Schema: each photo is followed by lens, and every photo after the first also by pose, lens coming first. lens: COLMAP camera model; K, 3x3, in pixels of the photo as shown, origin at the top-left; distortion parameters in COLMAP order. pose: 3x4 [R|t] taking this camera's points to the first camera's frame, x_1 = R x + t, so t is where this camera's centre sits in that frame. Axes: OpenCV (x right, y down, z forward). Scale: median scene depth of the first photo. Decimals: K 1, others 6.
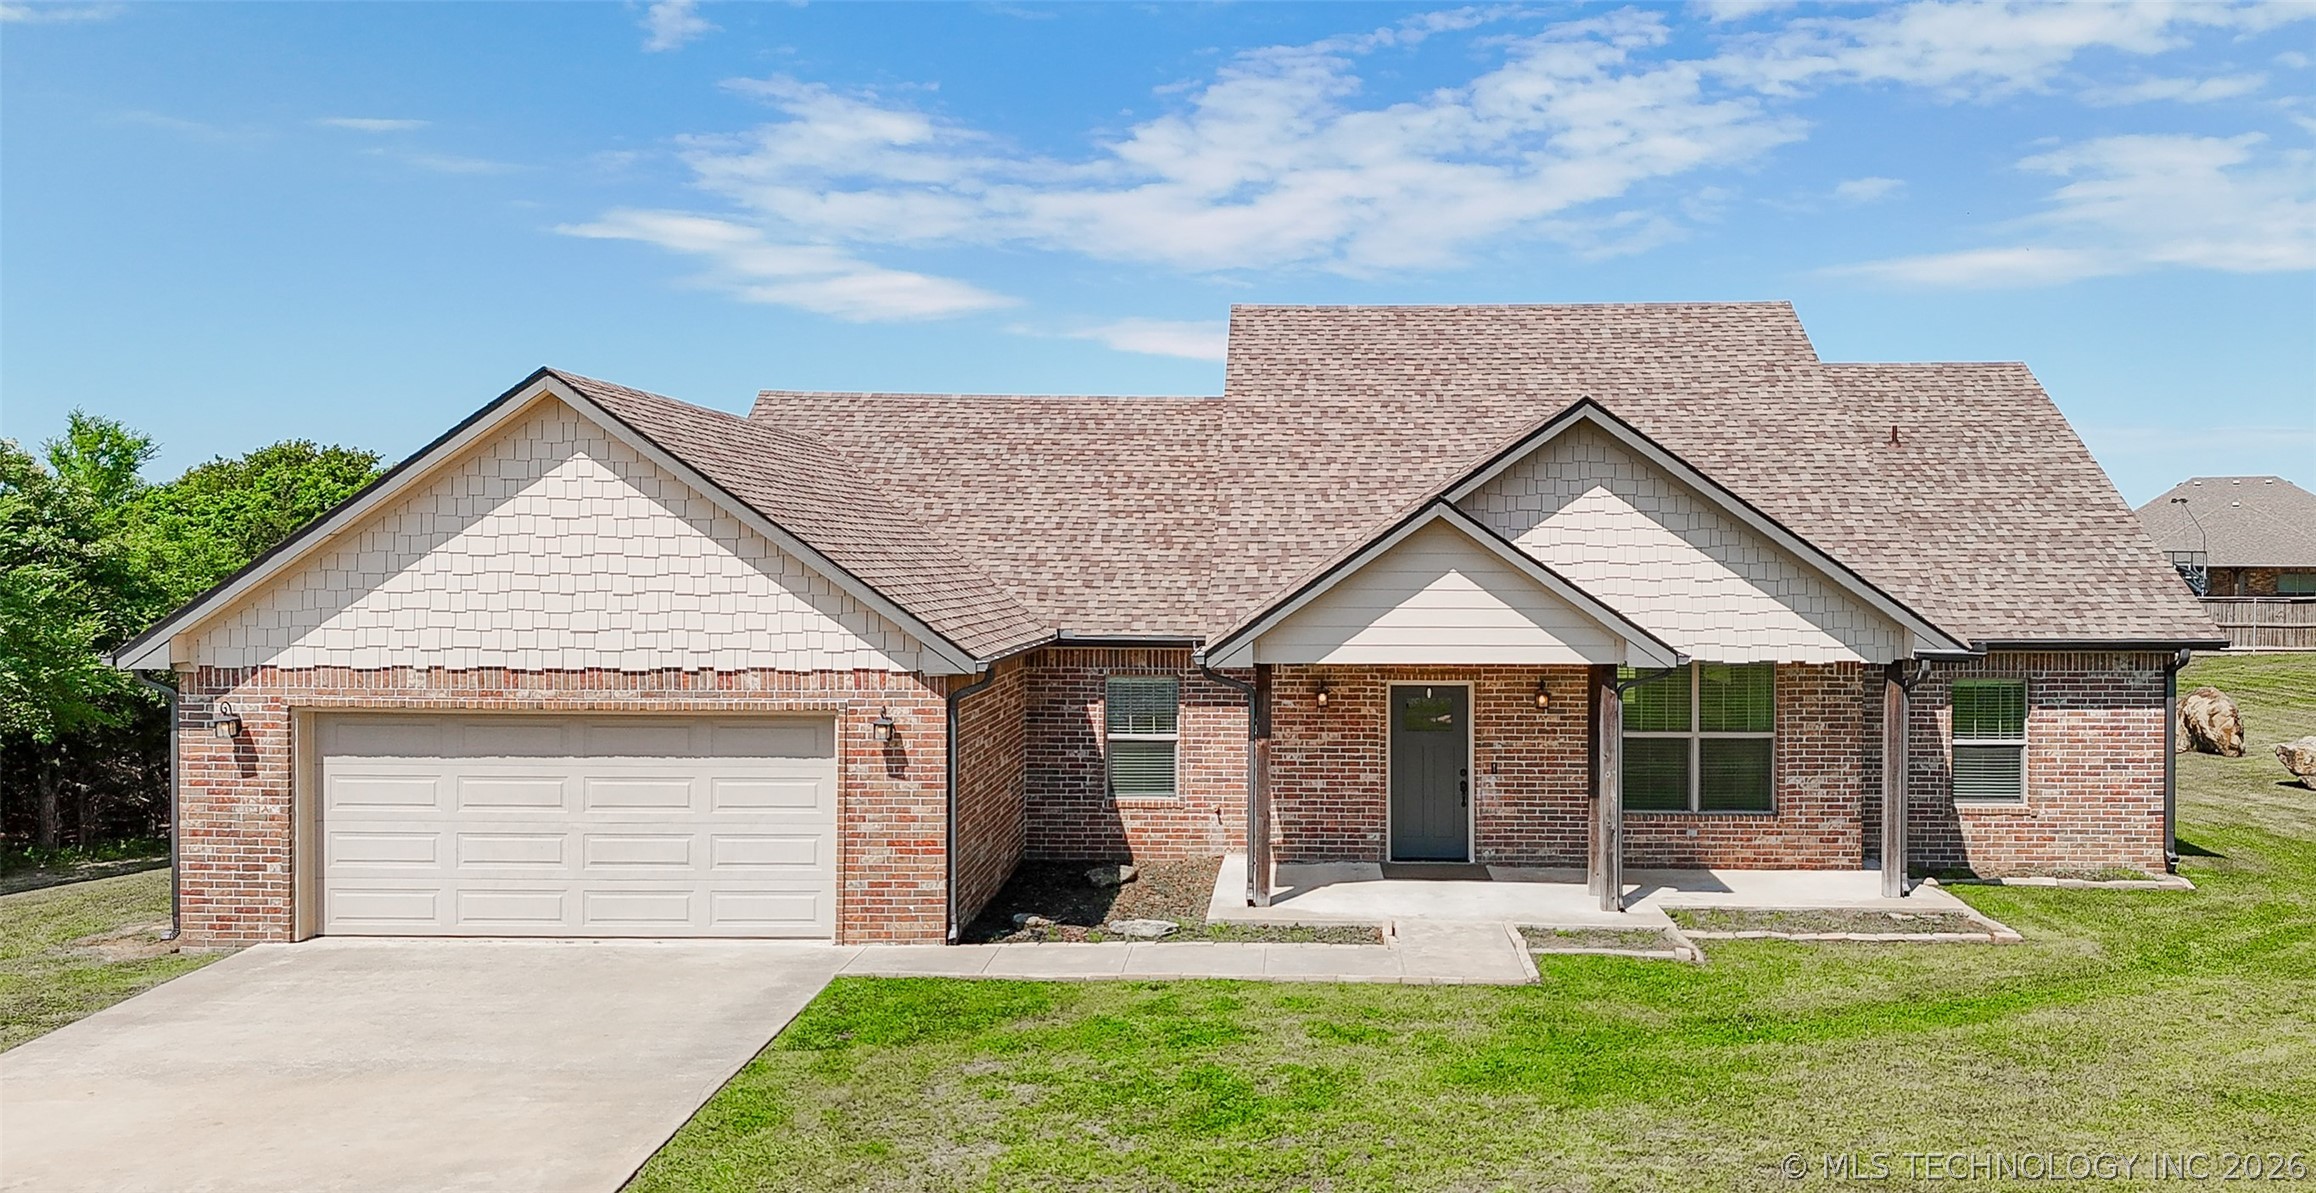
lens RADIAL K [[1783.1, 0, 1271.8], [0, 1783.1, 627.8], [0, 0, 1]] dist [0.054436, -0.002002]
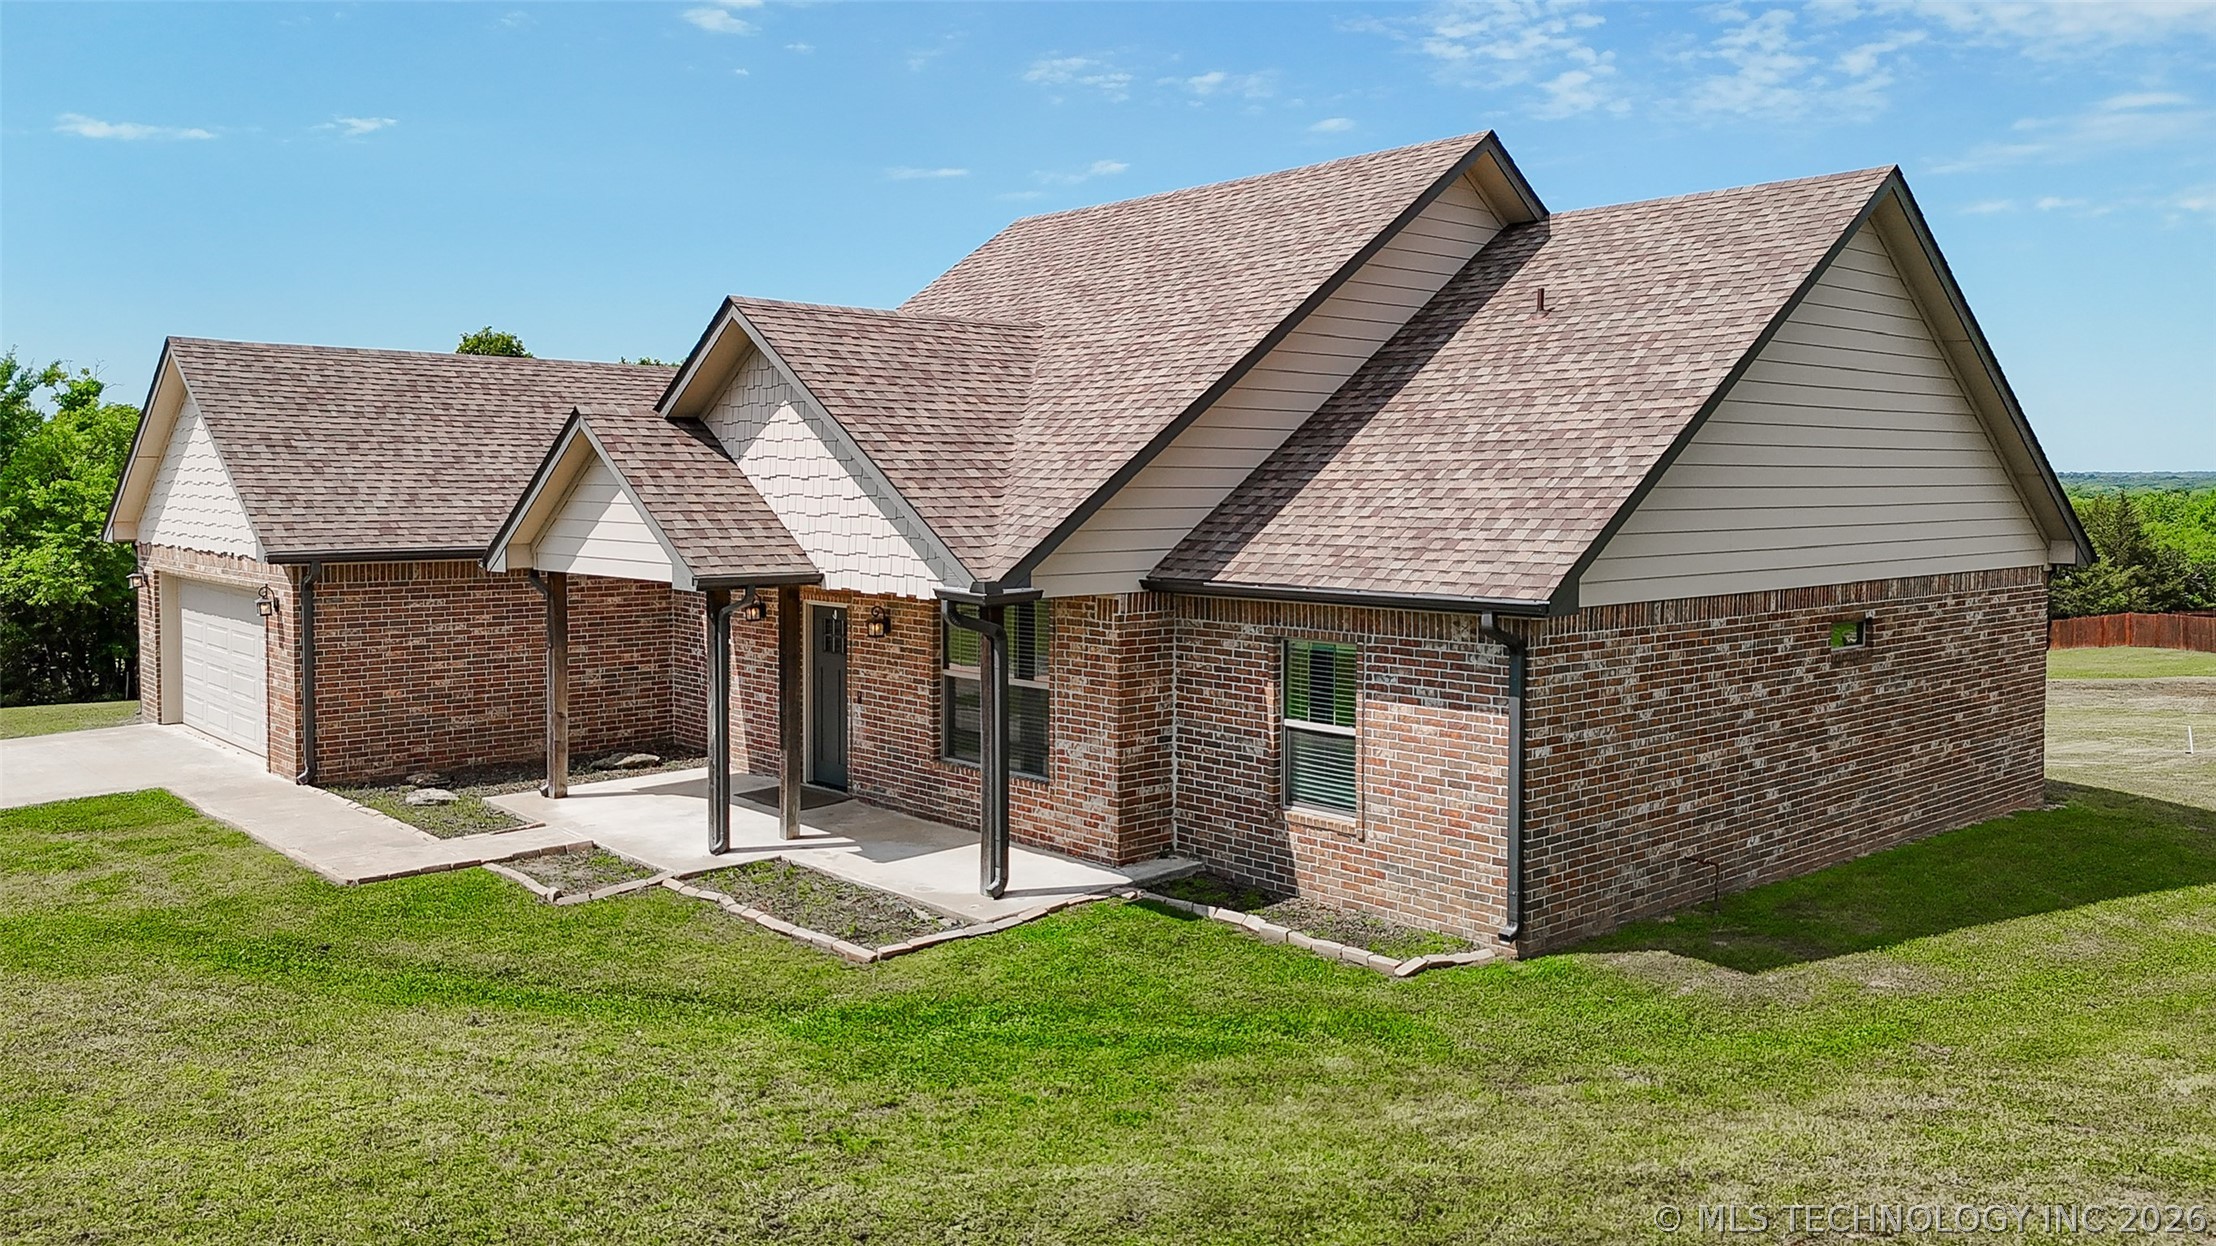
lens RADIAL K [[1655.0, 0, 1125.1], [0, 1655.0, 620.4], [0, 0, 1]] dist [0.097525, -0.116937]
pose [[0.671431, 0.056618, -0.738901, 1.078158], [-0.046694, 0.998328, 0.034066, 0.001054], [0.739594, 0.011629, 0.672952, 0.631653]]
